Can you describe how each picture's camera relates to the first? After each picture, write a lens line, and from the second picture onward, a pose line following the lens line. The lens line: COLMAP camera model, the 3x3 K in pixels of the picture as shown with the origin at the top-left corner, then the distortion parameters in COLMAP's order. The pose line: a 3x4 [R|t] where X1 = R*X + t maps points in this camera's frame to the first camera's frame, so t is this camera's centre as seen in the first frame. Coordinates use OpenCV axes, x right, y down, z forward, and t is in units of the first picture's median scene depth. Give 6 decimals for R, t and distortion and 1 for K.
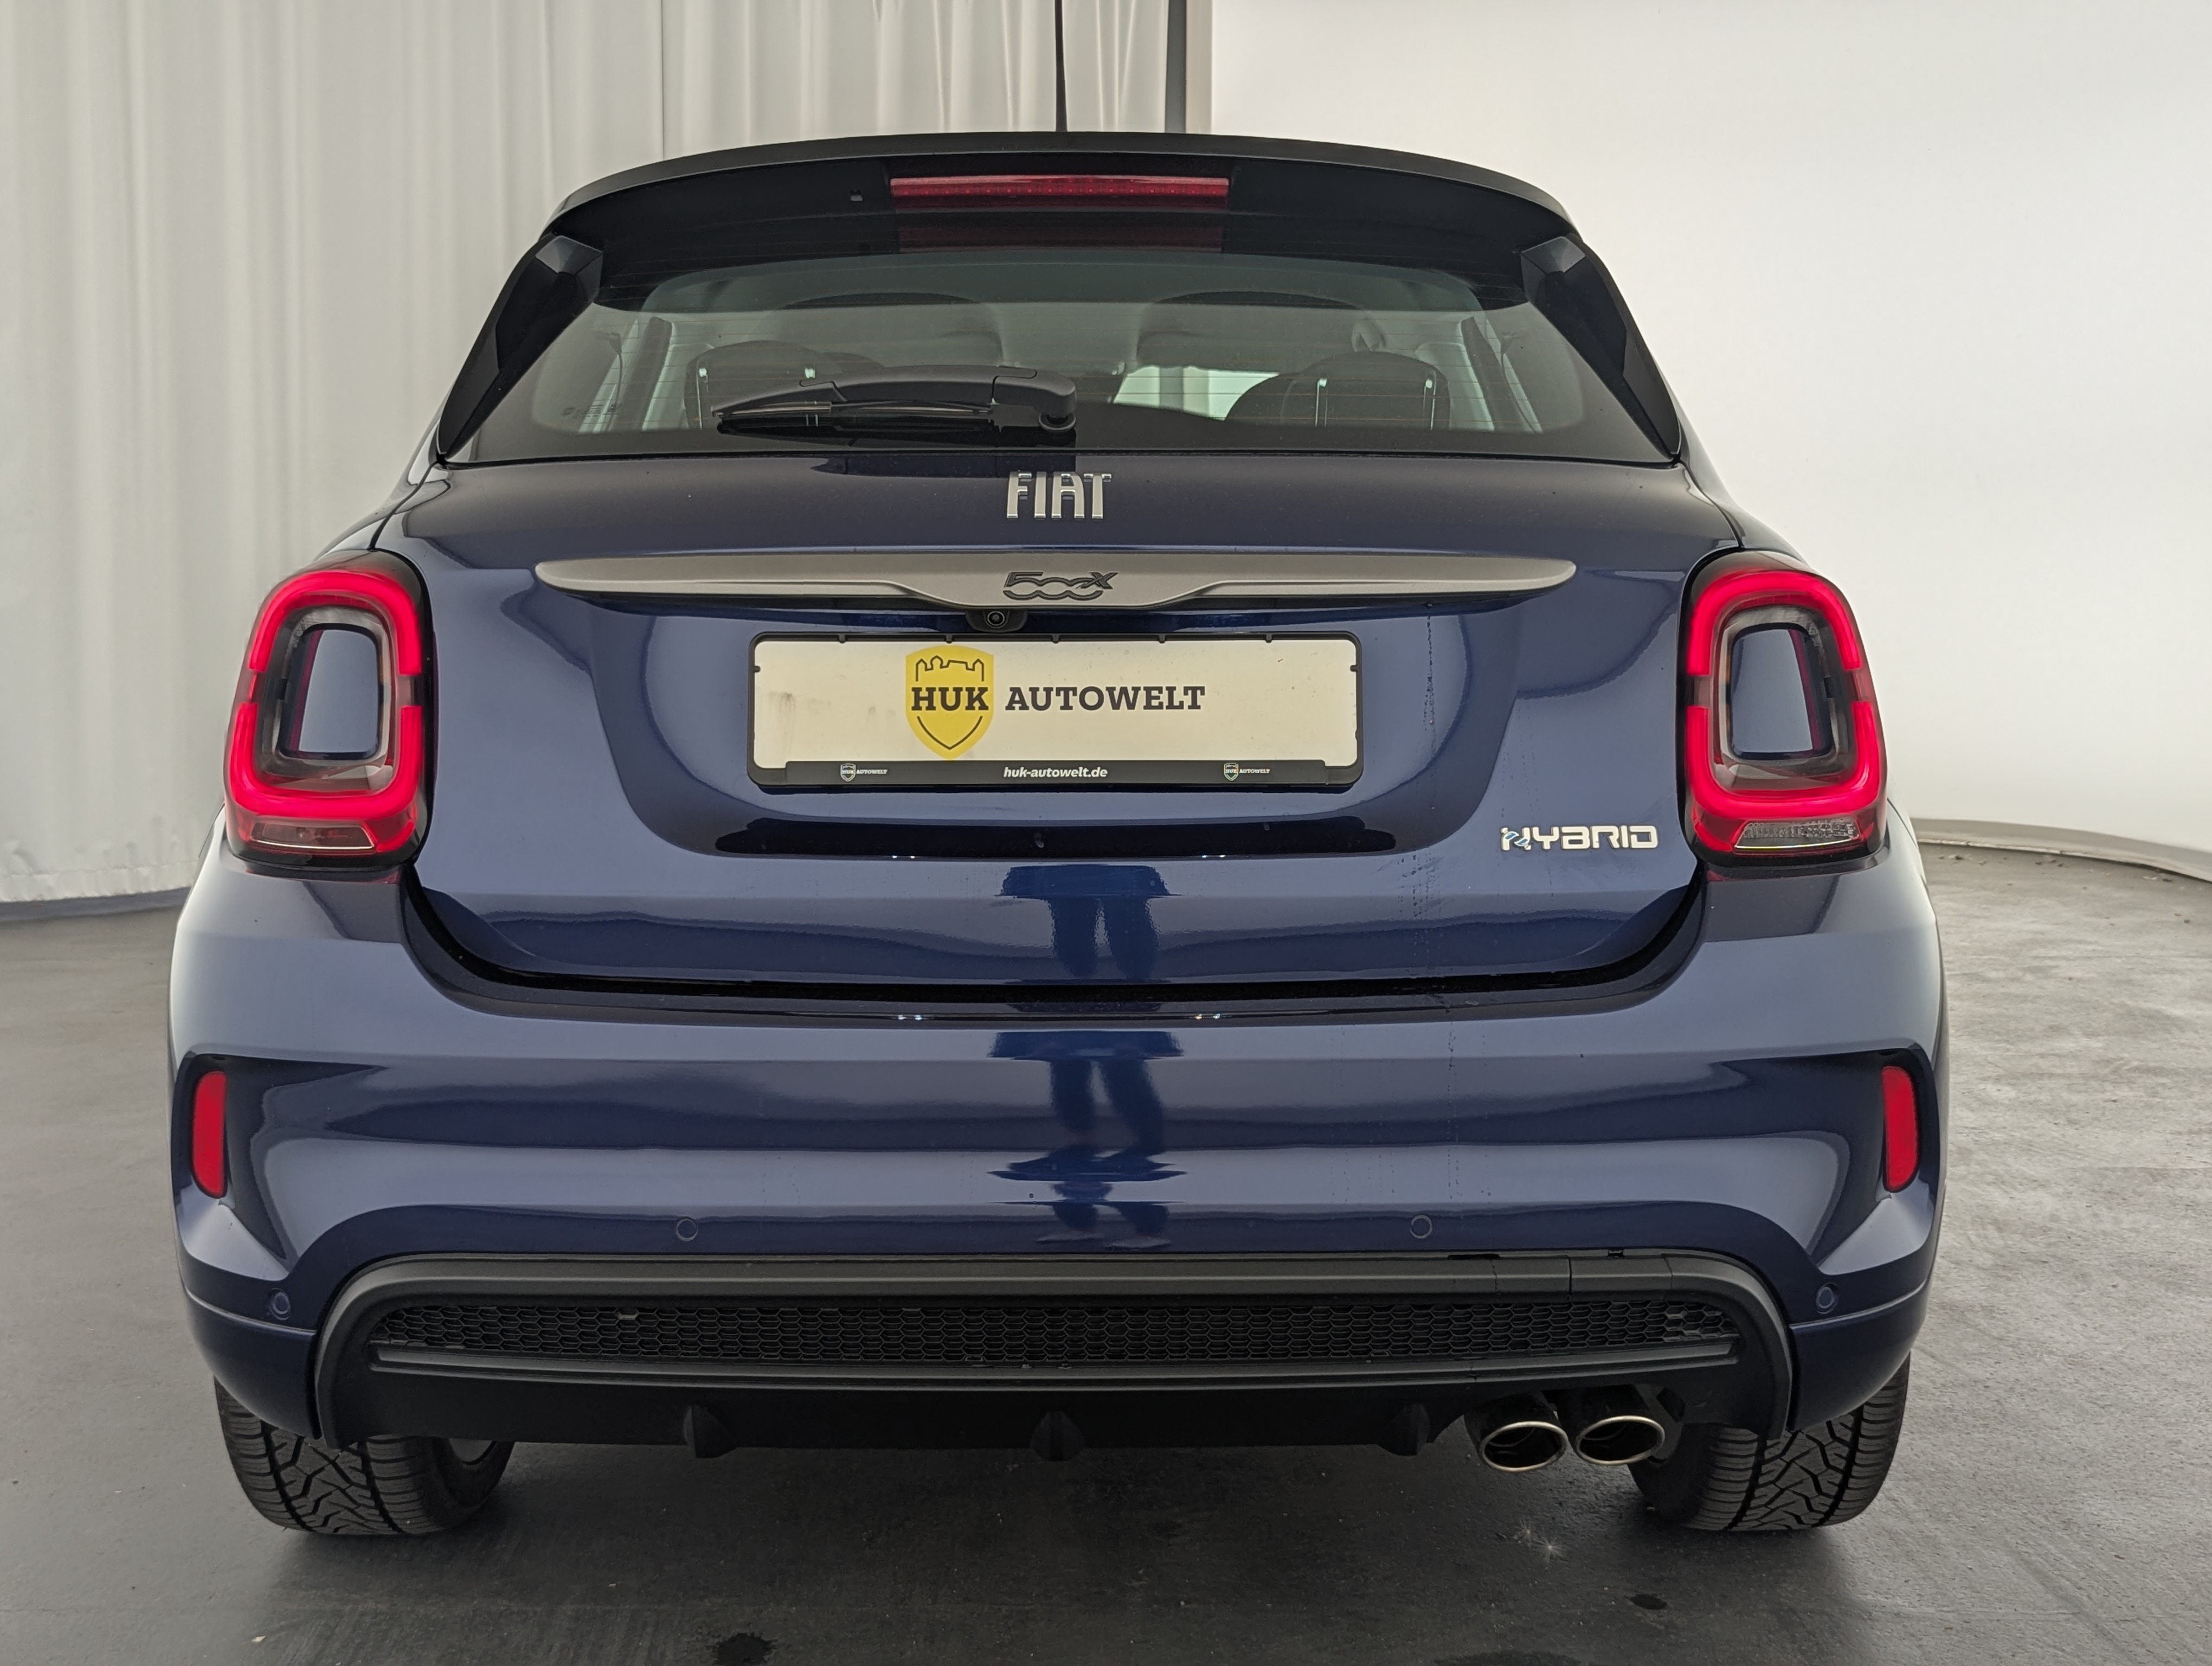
lens RADIAL K [[2028.9, 0, 1091.7], [0, 2028.9, 840.6], [0, 0, 1]] dist [0.013717, 0.000000]
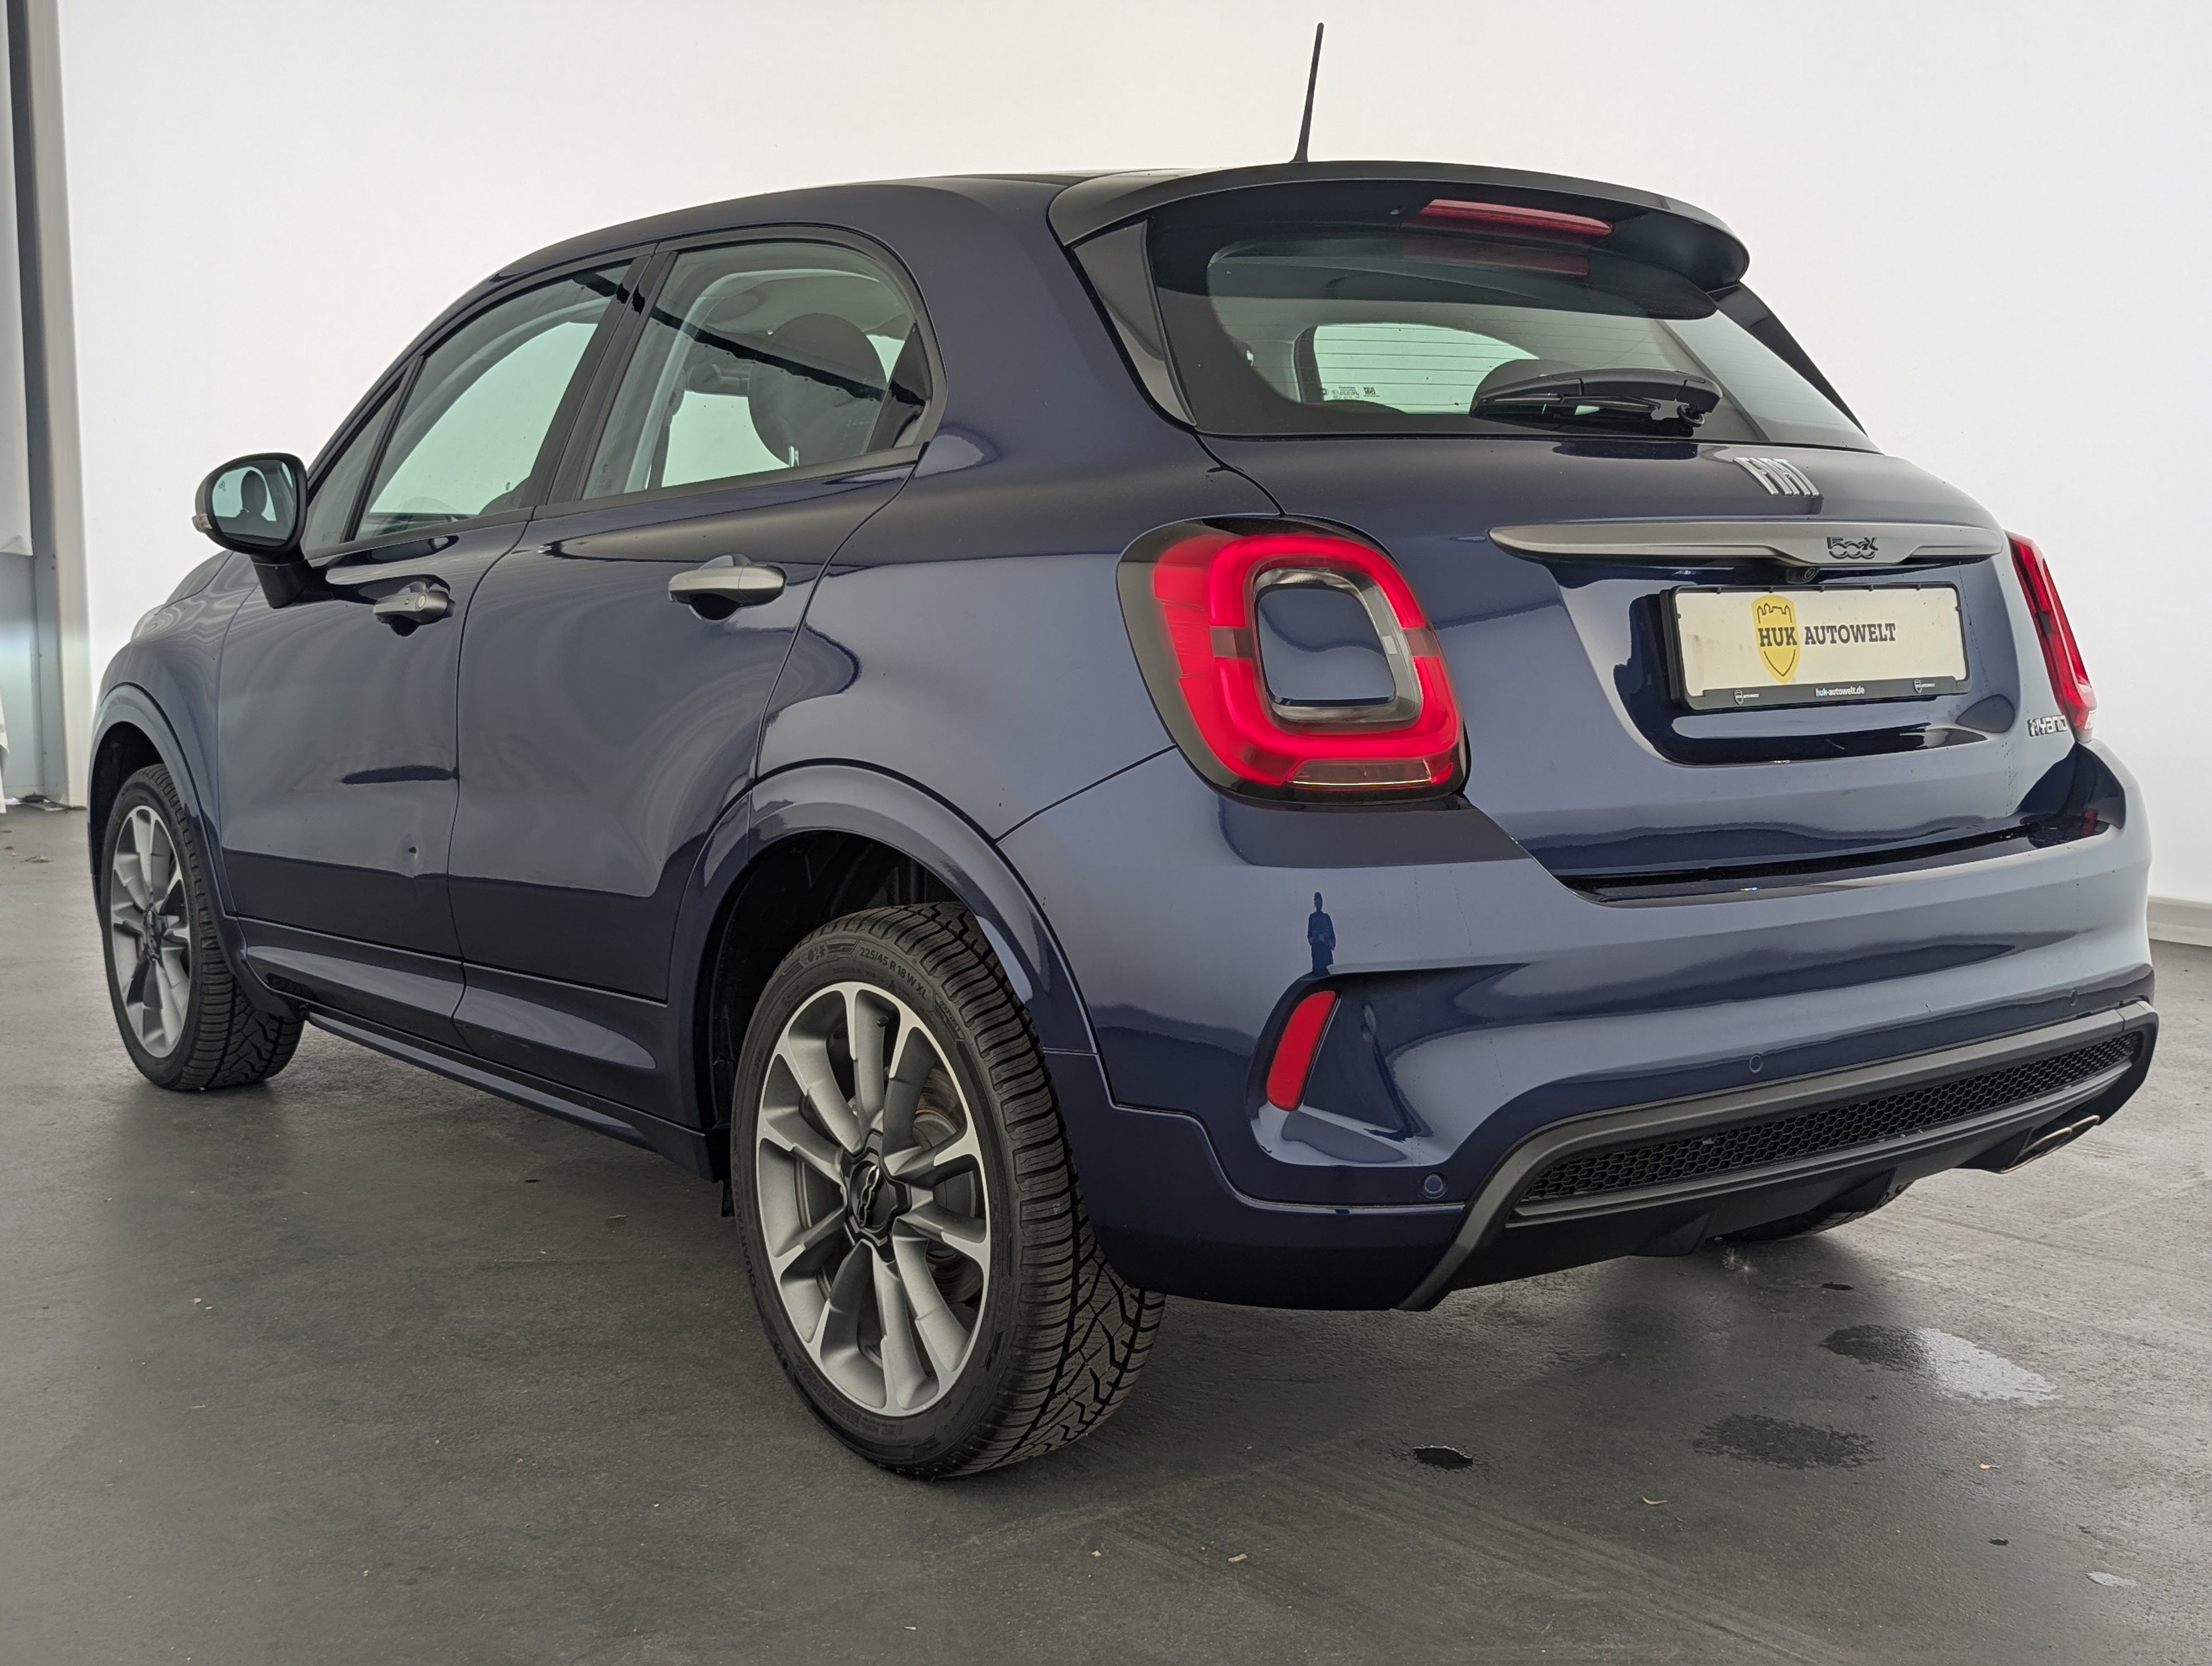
lens RADIAL K [[2028.9, 0, 1107.3], [0, 2028.9, 833.9], [0, 0, 1]] dist [0.013717, 0.000000]
pose [[0.859658, -0.072363, 0.505718, -1.092174], [0.064904, 0.997366, 0.032383, -0.015130], [-0.506730, 0.004985, 0.862091, 0.113493]]
